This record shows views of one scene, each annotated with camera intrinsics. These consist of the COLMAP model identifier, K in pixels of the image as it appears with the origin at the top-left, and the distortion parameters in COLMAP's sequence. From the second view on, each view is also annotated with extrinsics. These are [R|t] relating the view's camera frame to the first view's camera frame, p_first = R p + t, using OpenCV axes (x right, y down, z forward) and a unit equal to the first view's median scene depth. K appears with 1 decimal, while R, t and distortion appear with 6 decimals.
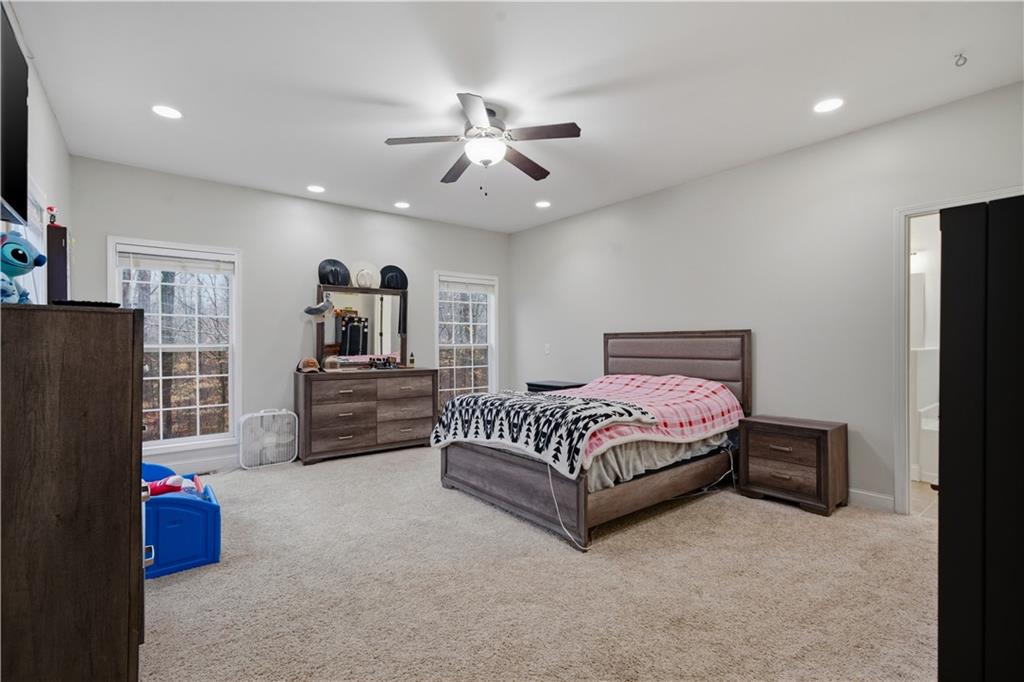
lens RADIAL K [[468.2, 0, 516.1], [0, 468.2, 341.1], [0, 0, 1]] dist [-0.003729, -0.000220]
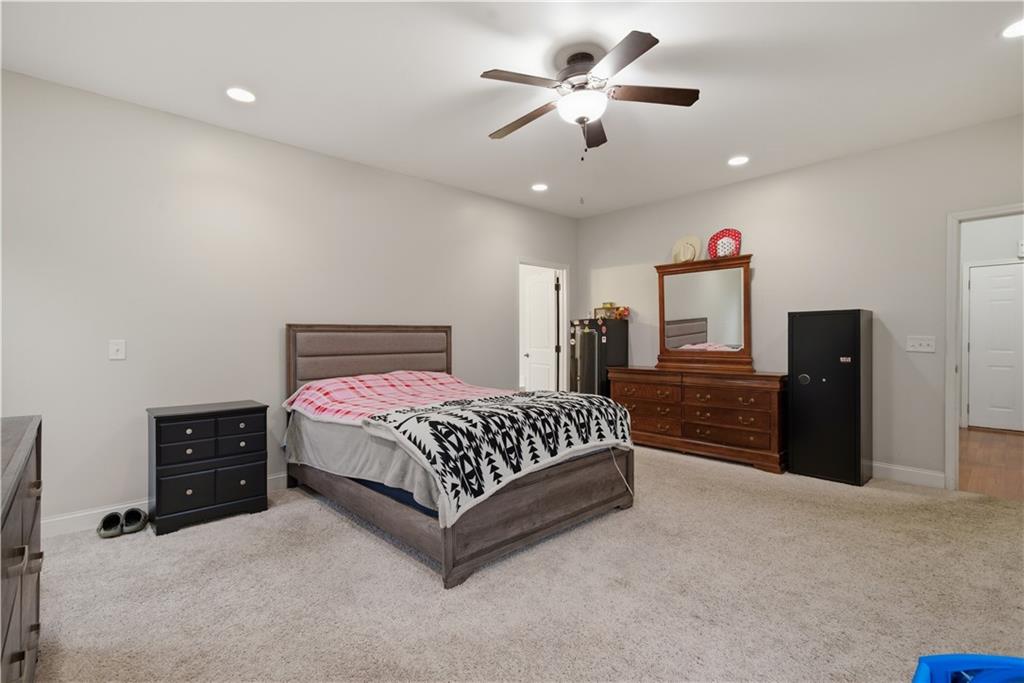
lens RADIAL K [[468.2, 0, 516.2], [0, 468.2, 338.8], [0, 0, 1]] dist [-0.003729, -0.000220]
pose [[-0.076241, -0.000778, 0.997089, -0.695944], [0.001214, 0.999999, 0.000873, 0.006785], [-0.997089, 0.001277, -0.076240, 0.918228]]
